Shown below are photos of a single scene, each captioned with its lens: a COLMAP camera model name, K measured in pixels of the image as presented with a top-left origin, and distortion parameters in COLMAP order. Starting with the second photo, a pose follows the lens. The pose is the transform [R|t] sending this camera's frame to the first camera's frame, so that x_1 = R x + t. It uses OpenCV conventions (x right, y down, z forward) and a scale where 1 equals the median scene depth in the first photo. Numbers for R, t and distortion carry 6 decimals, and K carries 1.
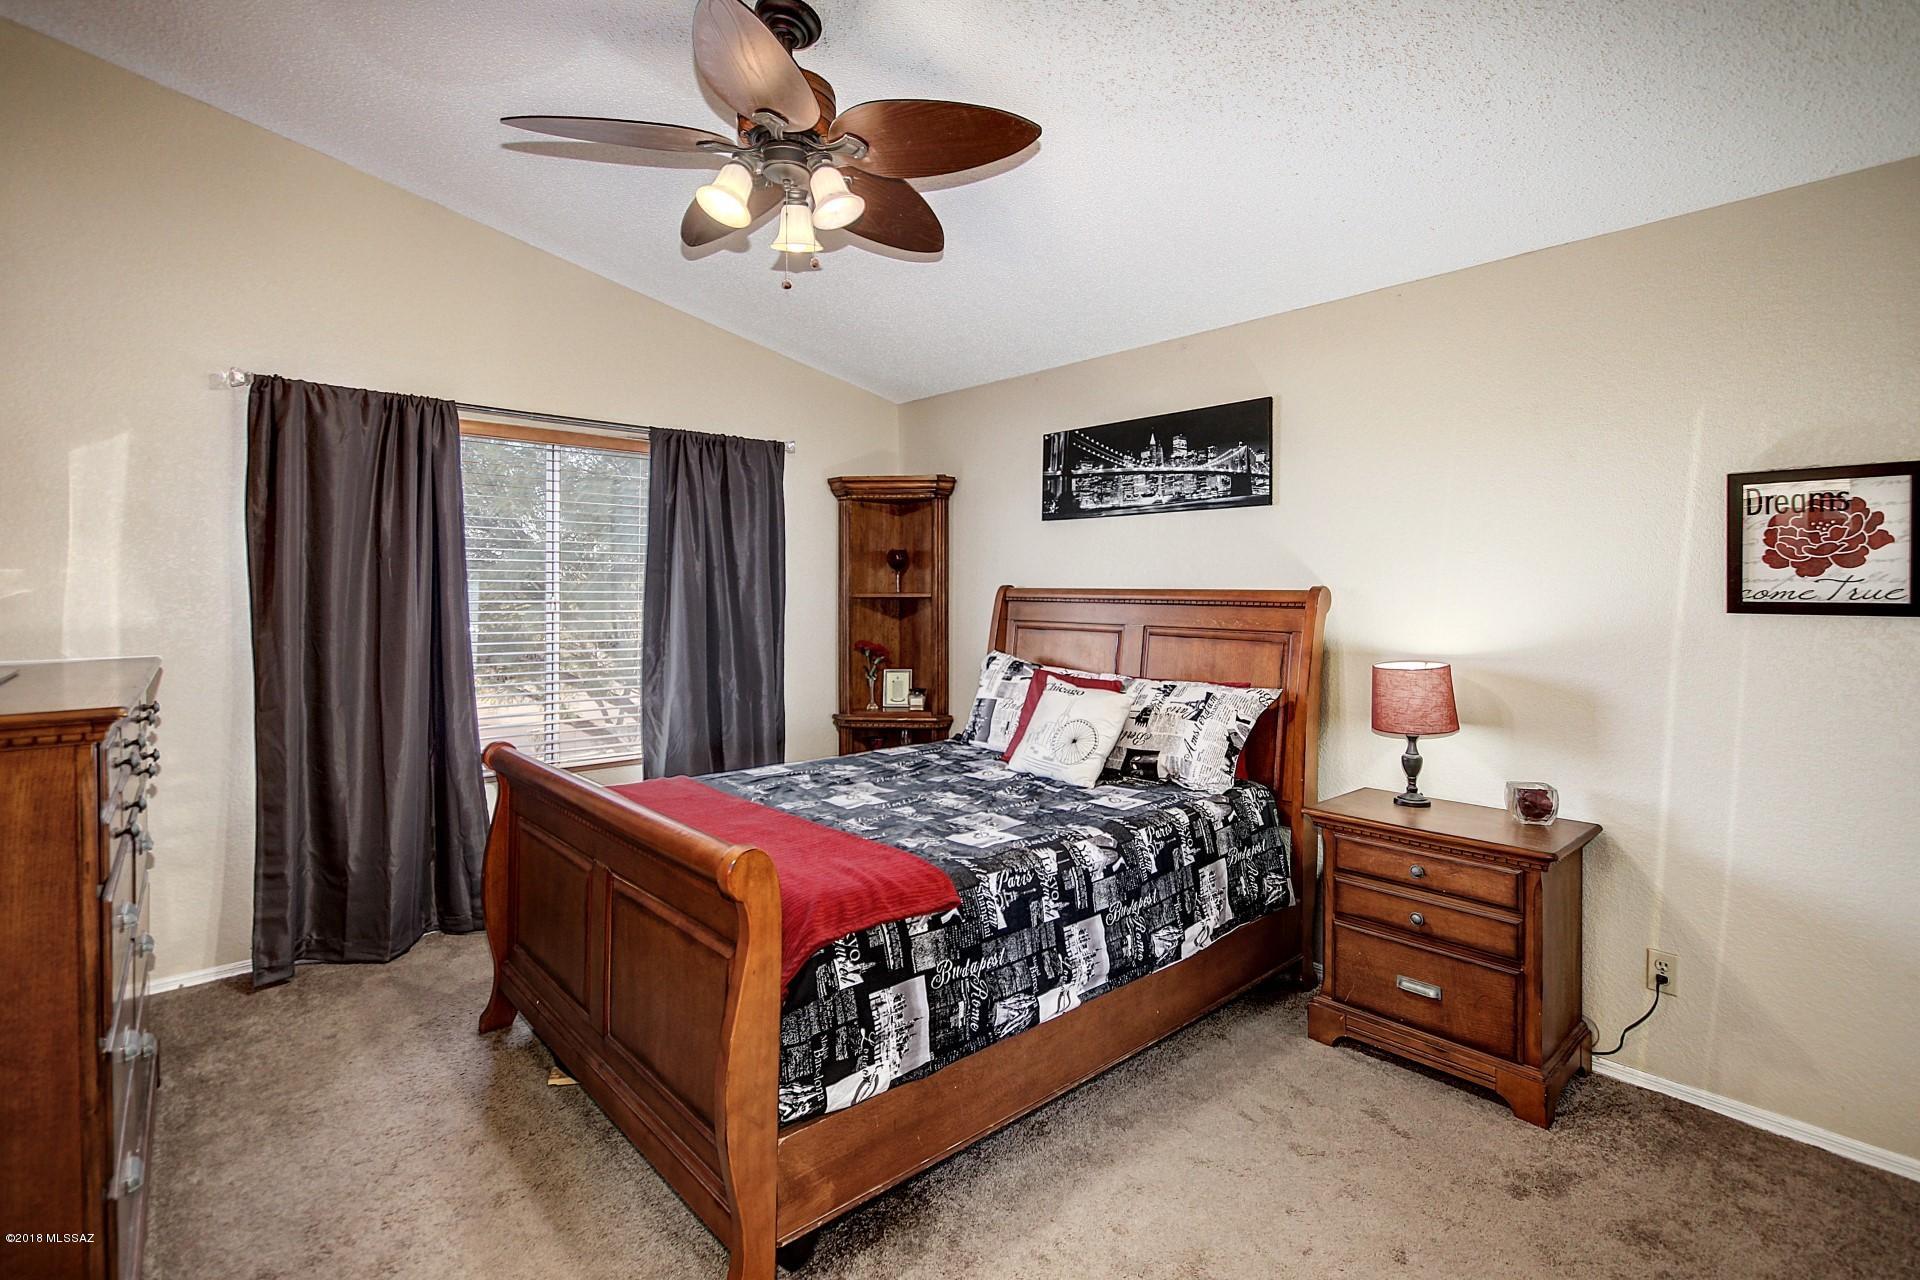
lens RADIAL K [[894.8, 0, 960.4], [0, 894.8, 592.5], [0, 0, 1]] dist [0.004446, -0.003944]
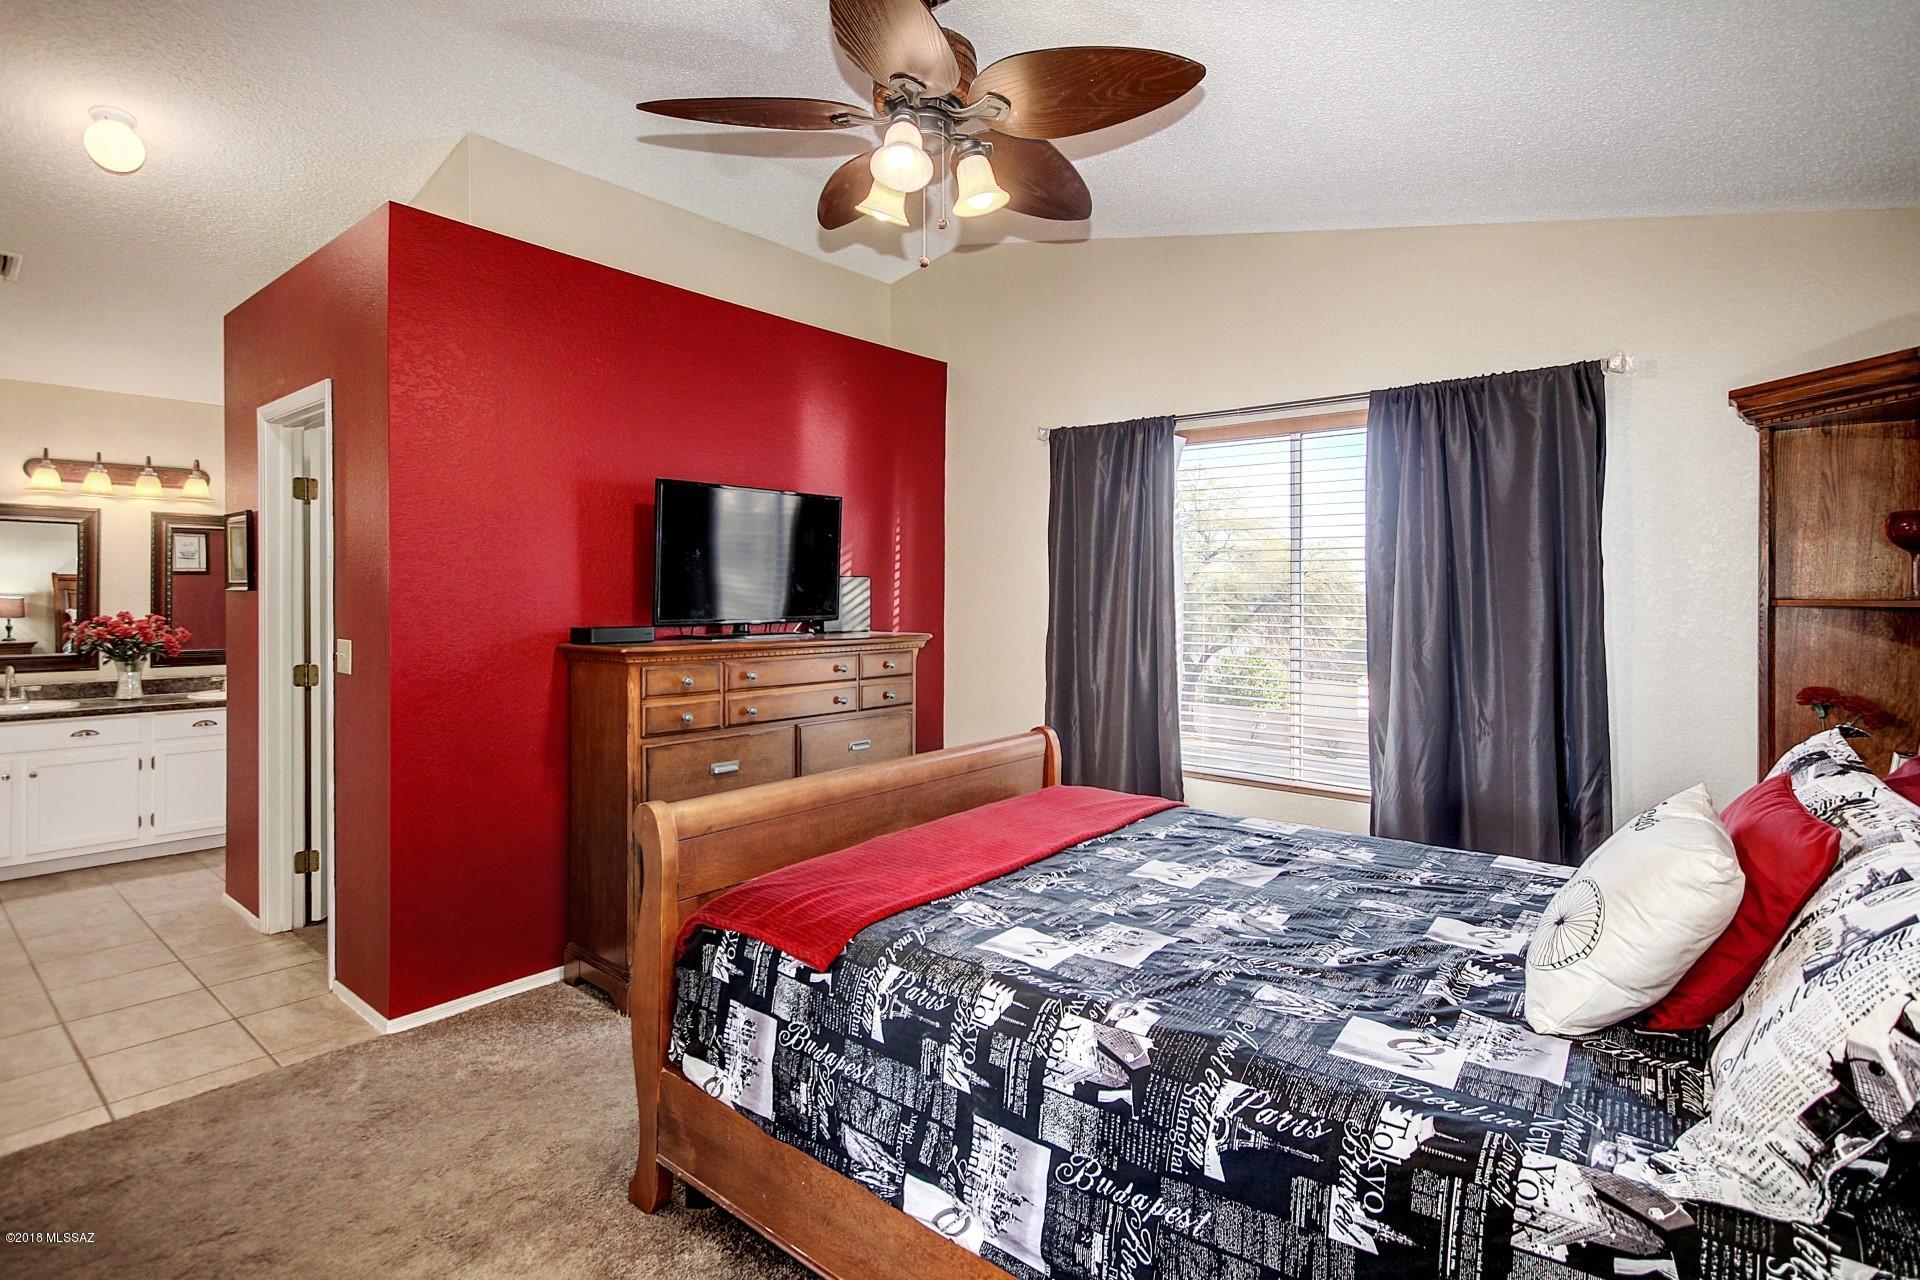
lens RADIAL K [[964.6, 0, 953.5], [0, 964.6, 601.4], [0, 0, 1]] dist [0.012888, -0.000655]
pose [[0.135187, 0.002106, -0.990818, 0.858115], [-0.008229, 0.999966, 0.001002, 0.009489], [0.990786, 0.008018, 0.135200, 0.960637]]
